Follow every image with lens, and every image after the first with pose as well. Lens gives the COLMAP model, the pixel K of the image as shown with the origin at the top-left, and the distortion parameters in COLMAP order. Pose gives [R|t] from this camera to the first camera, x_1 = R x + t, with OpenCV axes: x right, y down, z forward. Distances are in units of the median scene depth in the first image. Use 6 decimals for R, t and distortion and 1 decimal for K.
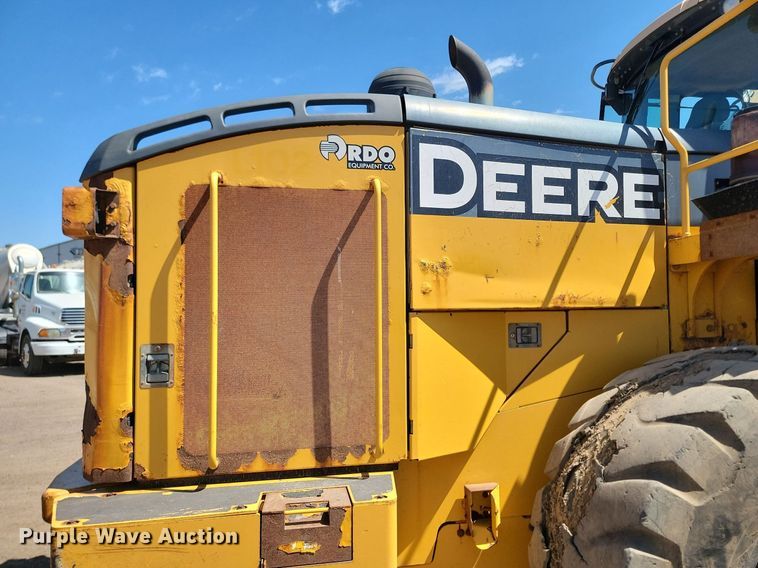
lens RADIAL K [[577.3, 0, 379.0], [0, 577.3, 284.0], [0, 0, 1]] dist [0.097883, -0.075521]
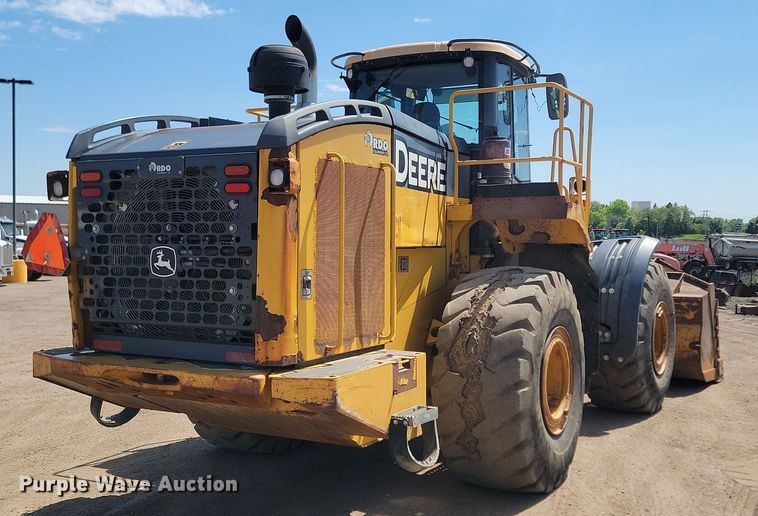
lens RADIAL K [[916.9, 0, 379.0], [0, 916.9, 258.0], [0, 0, 1]] dist [0.105626, 0.761211]
pose [[0.625842, 0.000322, 0.779950, -1.714755], [-0.040444, 0.998668, 0.032041, -0.003779], [-0.778901, -0.051596, 0.625021, -0.466284]]
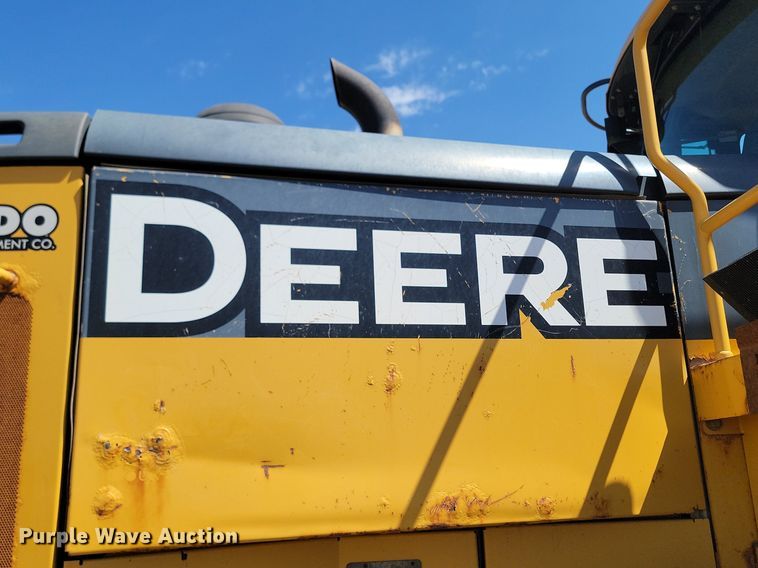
lens RADIAL K [[673.5, 0, 379.0], [0, 673.5, 284.0], [0, 0, 1]] dist [0.071607, -0.018105]
pose [[0.992021, -0.052713, -0.114527, 0.330197], [0.029991, 0.980988, -0.191735, -0.045753], [0.122457, 0.186770, 0.974742, 0.437691]]
